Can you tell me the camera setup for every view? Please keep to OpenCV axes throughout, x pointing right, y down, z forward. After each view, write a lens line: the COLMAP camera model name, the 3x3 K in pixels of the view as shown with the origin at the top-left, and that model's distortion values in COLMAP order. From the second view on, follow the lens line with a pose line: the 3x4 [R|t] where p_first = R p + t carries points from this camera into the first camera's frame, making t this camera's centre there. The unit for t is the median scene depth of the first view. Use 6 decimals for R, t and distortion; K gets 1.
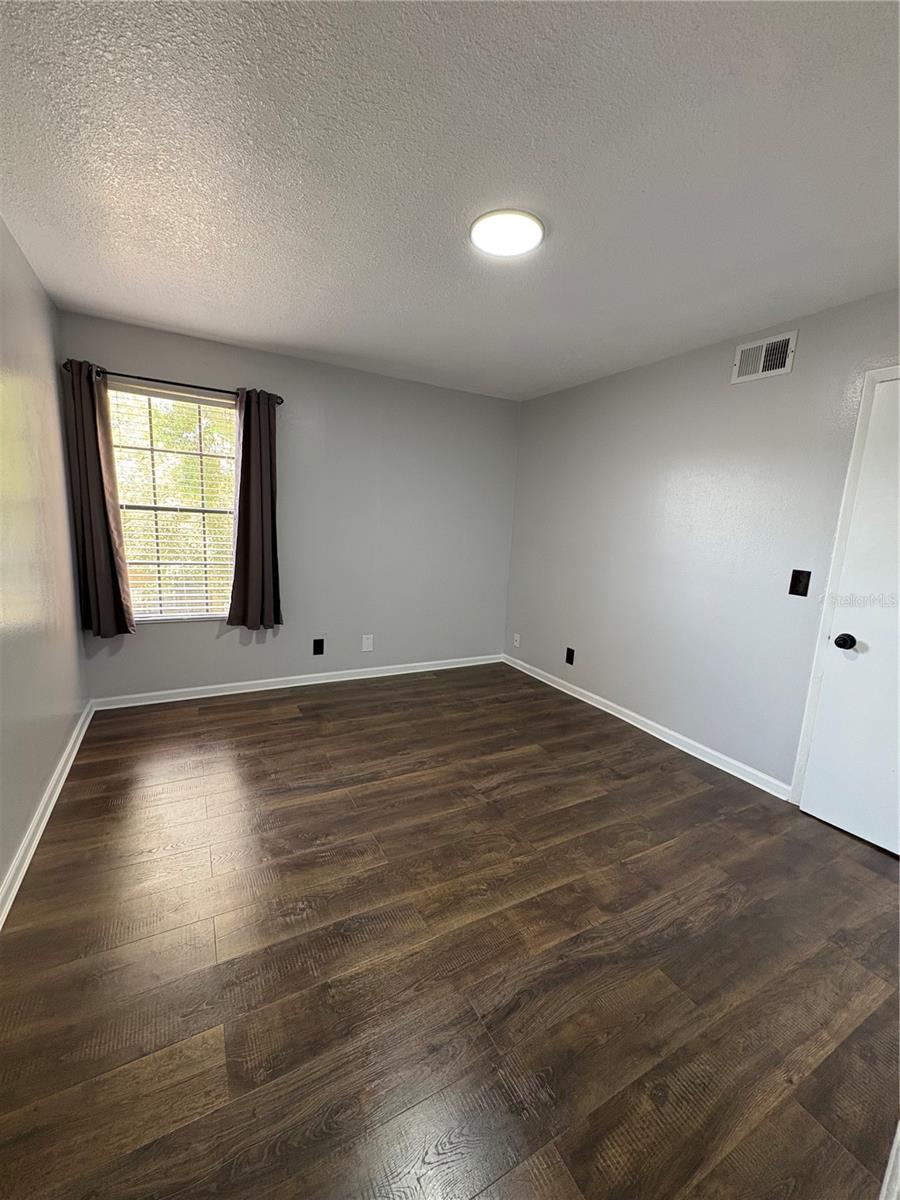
lens RADIAL K [[478.7, 0, 438.7], [0, 478.7, 590.7], [0, 0, 1]] dist [0.000123, 0.000651]
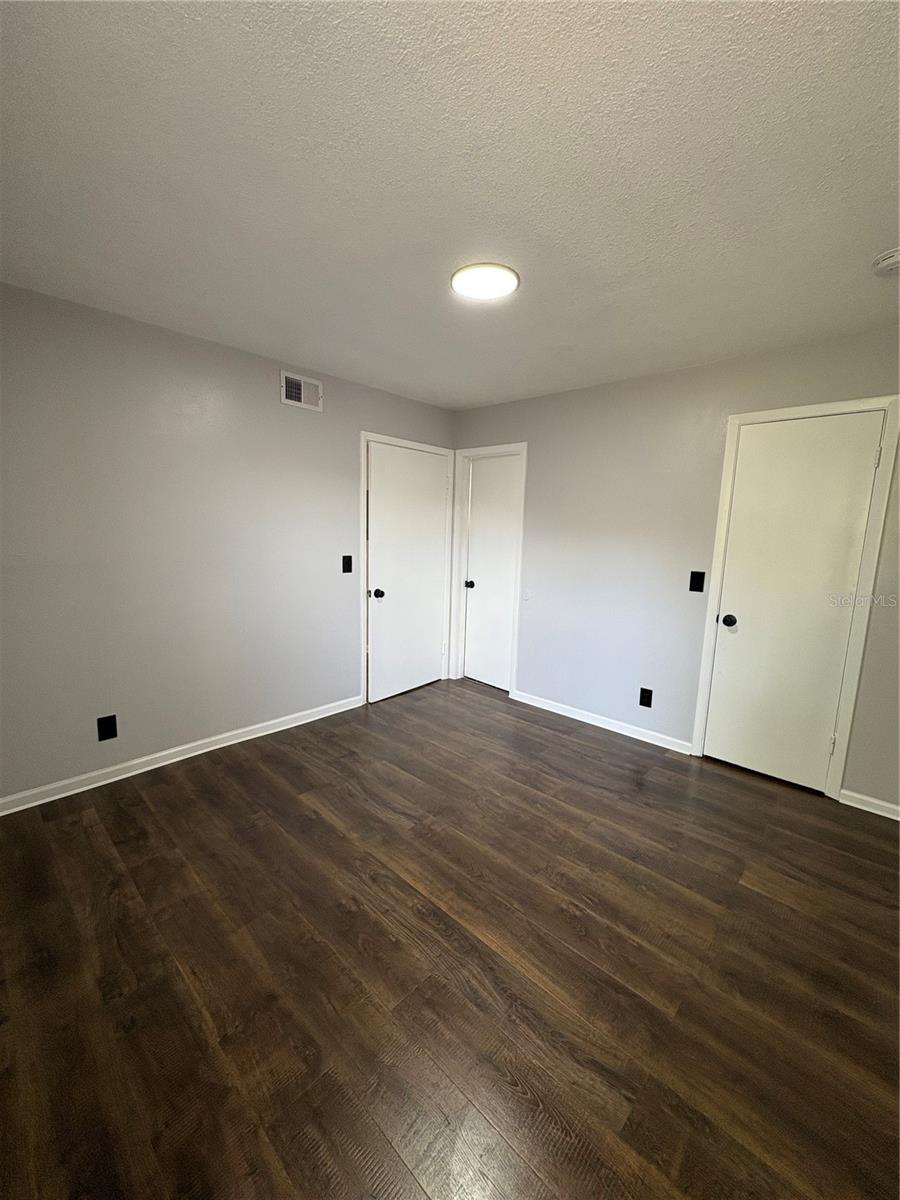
lens RADIAL K [[478.7, 0, 458.9], [0, 478.7, 588.4], [0, 0, 1]] dist [0.000123, 0.000651]
pose [[-0.332884, -0.180889, 0.925455, -0.685244], [0.096201, 0.969793, 0.224159, -0.223058], [-0.938048, 0.163649, -0.305427, 1.051201]]
